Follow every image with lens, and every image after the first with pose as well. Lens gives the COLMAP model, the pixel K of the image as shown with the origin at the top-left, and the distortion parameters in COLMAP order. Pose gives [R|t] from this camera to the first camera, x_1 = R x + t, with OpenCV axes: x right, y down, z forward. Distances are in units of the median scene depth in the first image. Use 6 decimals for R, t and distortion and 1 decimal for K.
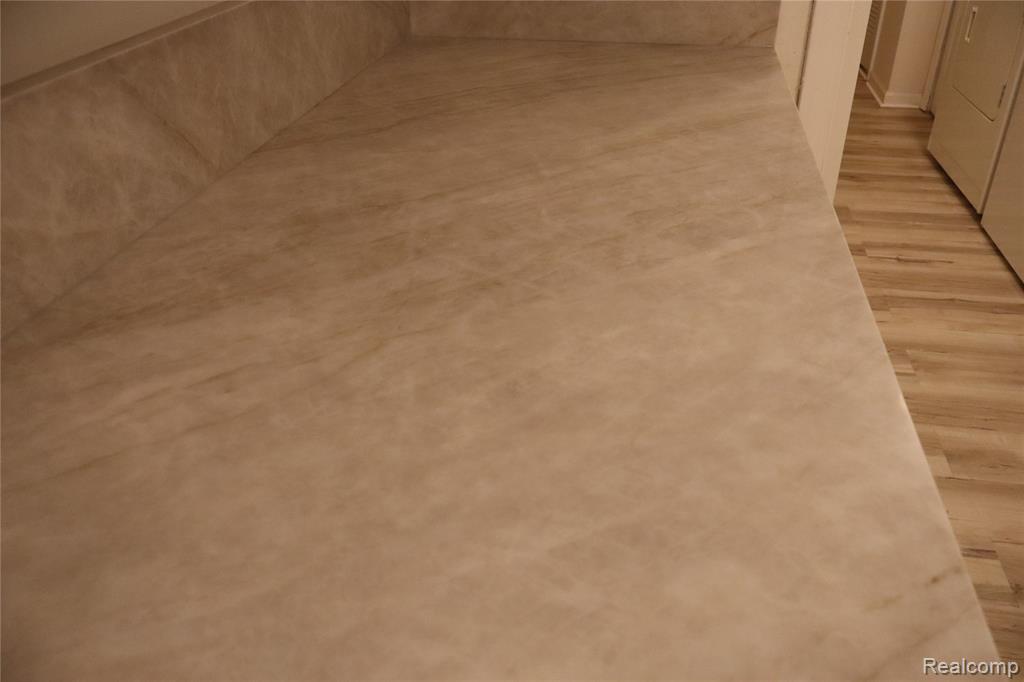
lens RADIAL K [[853.3, 0, 511.6], [0, 853.3, 341.7], [0, 0, 1]] dist [-0.005369, 0.010750]
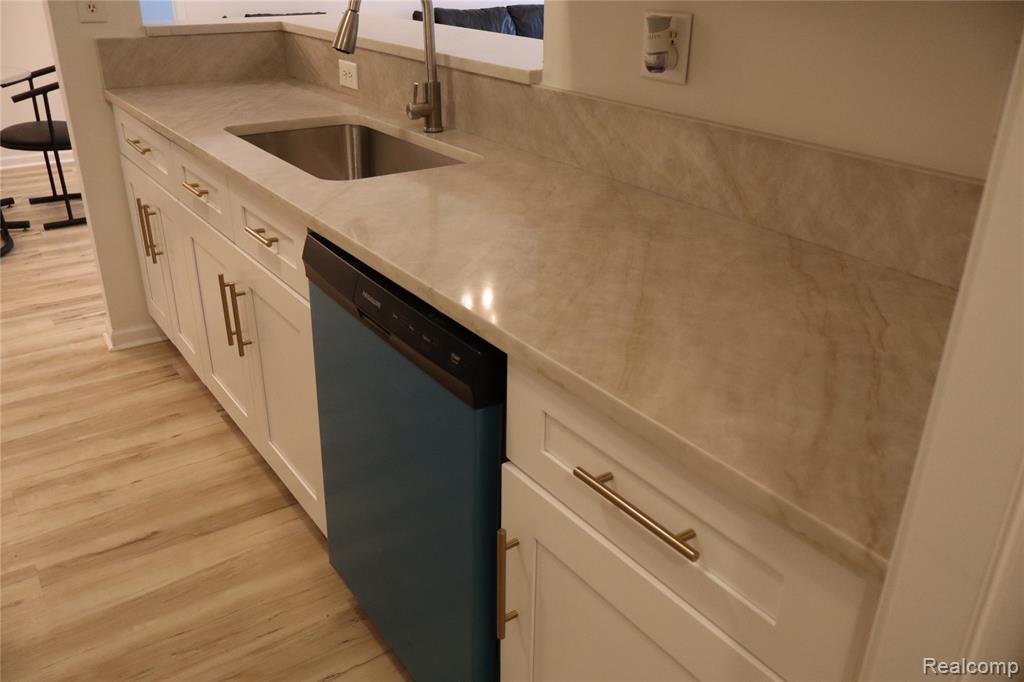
lens RADIAL K [[853.3, 0, 510.8], [0, 853.3, 338.9], [0, 0, 1]] dist [-0.005369, 0.010750]
pose [[-0.703686, 0.298177, -0.644916, 1.186739], [-0.374061, 0.616231, 0.693064, -1.082889], [0.604073, 0.728937, -0.322097, 1.484685]]
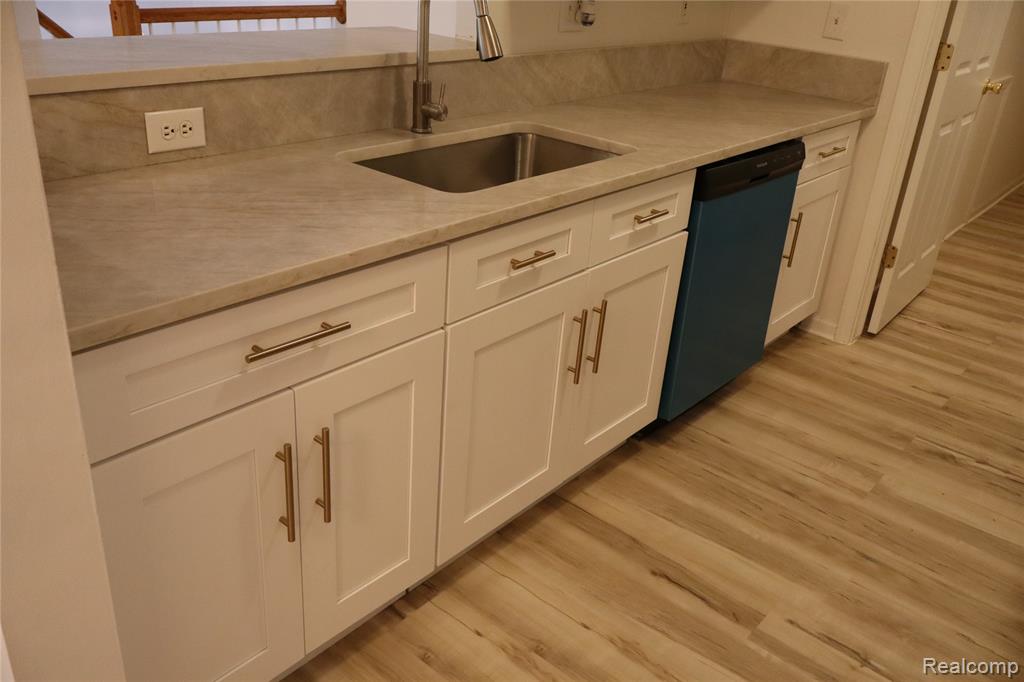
lens RADIAL K [[853.3, 0, 515.0], [0, 853.3, 342.4], [0, 0, 1]] dist [-0.005369, 0.010750]
pose [[0.863935, 0.281989, -0.417250, 0.963643], [-0.326762, 0.944327, -0.038374, 0.996730], [0.383200, 0.169494, 0.907981, -2.016021]]
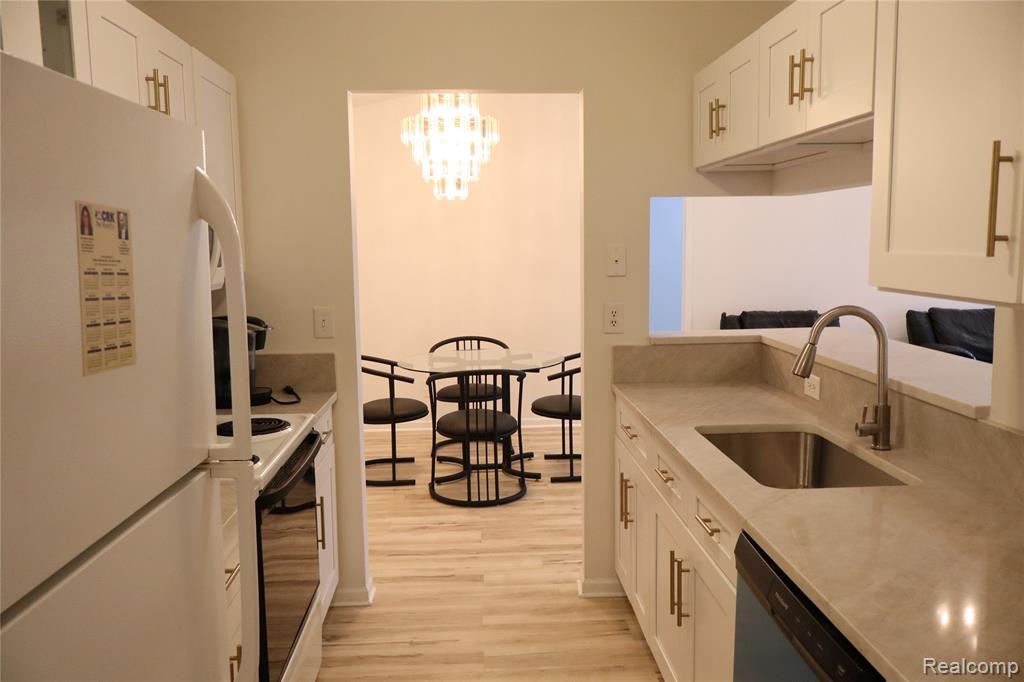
lens RADIAL K [[853.3, 0, 516.3], [0, 853.3, 331.6], [0, 0, 1]] dist [-0.005369, 0.010750]
pose [[-0.971791, 0.047928, -0.230924, 1.279137], [-0.103134, 0.794195, 0.598848, -1.438667], [0.212100, 0.605770, -0.766848, 1.703068]]
